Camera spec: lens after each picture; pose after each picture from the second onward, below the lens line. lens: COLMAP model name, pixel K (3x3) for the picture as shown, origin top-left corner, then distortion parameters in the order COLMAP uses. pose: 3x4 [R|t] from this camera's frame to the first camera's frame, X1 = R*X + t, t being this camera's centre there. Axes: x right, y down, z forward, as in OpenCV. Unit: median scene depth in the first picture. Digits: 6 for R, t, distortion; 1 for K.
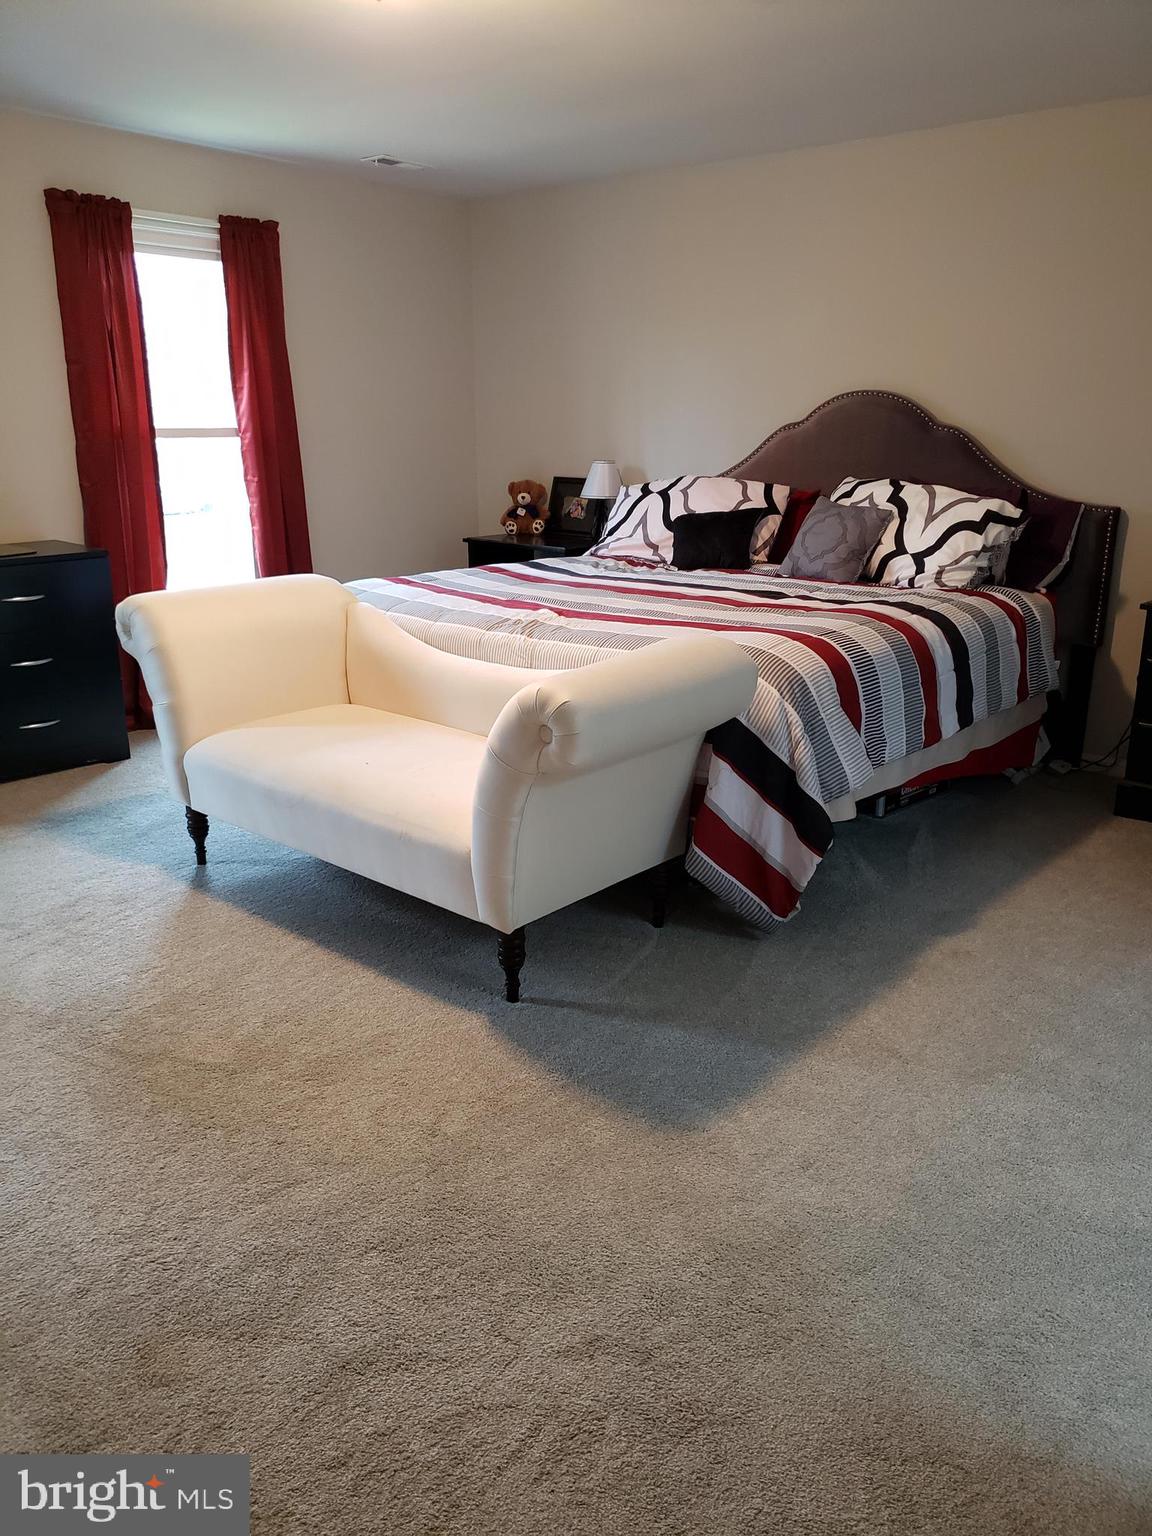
lens RADIAL K [[1167.6, 0, 576.0], [0, 1167.6, 768.0], [0, 0, 1]] dist [0.027877, 0.001201]
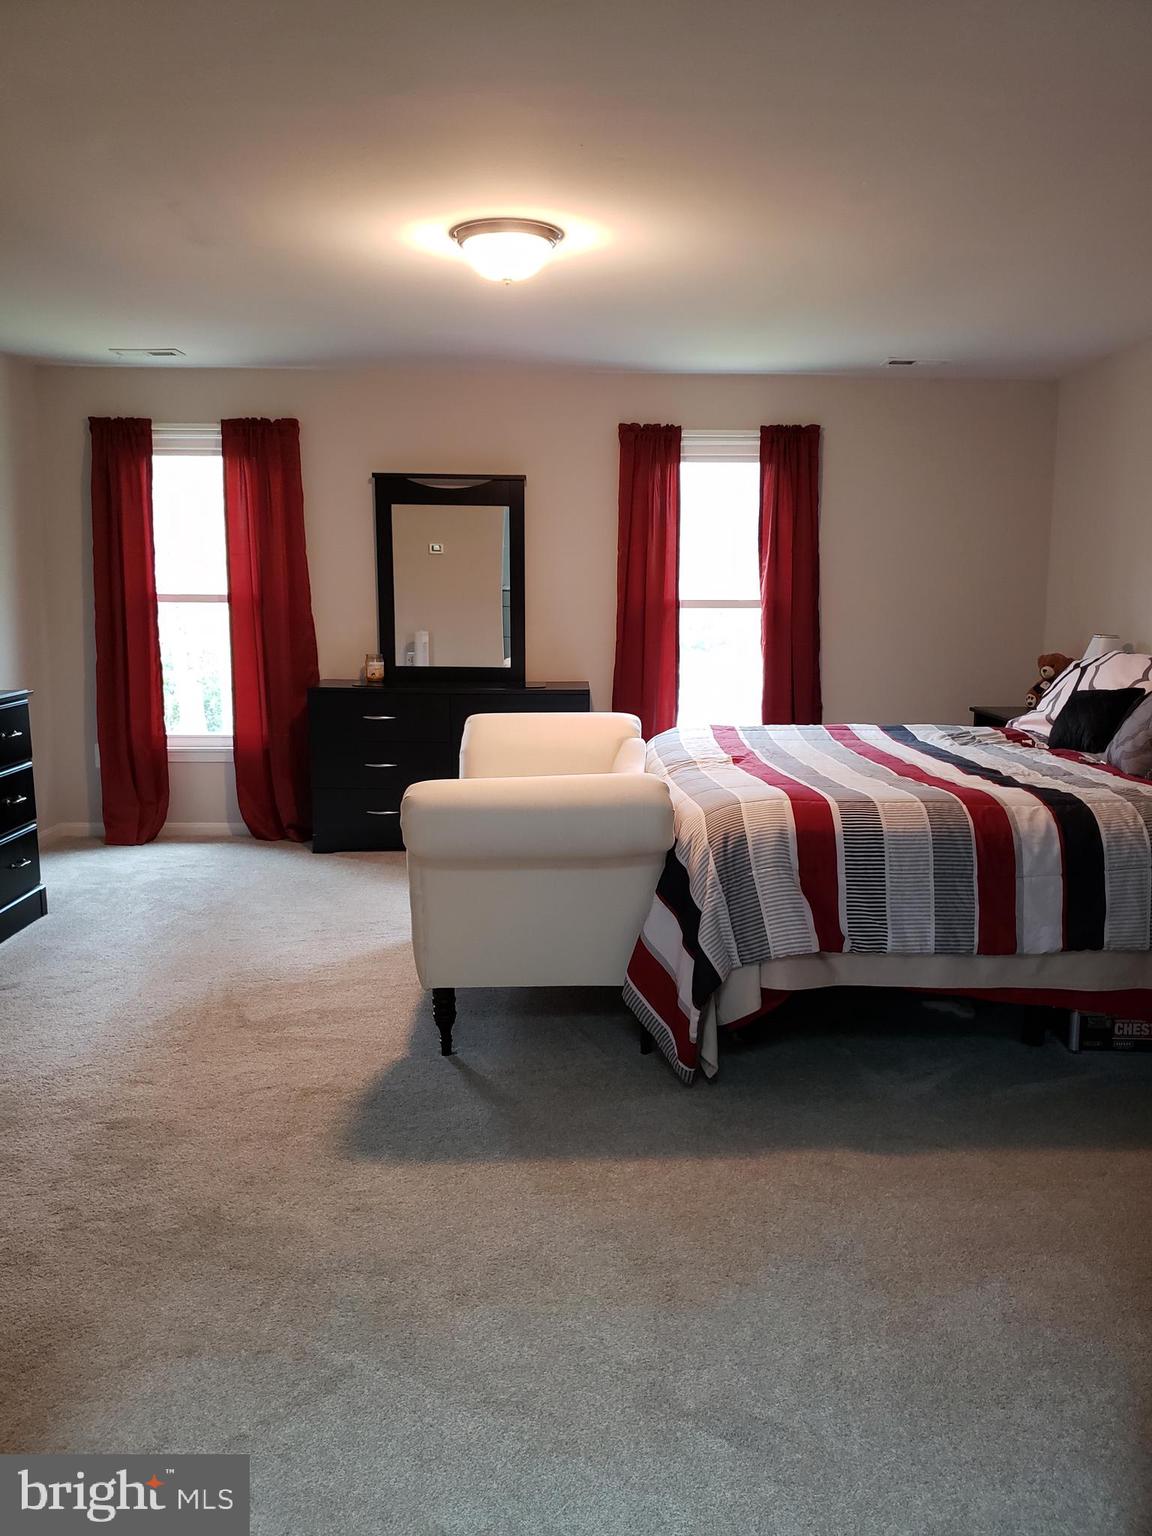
lens RADIAL K [[1167.6, 0, 576.0], [0, 1167.6, 768.0], [0, 0, 1]] dist [0.027877, 0.001201]
pose [[0.690161, 0.110071, -0.715236, 0.483150], [-0.211508, 0.975889, -0.053908, -0.028283], [0.692056, 0.188483, 0.696801, 0.112481]]
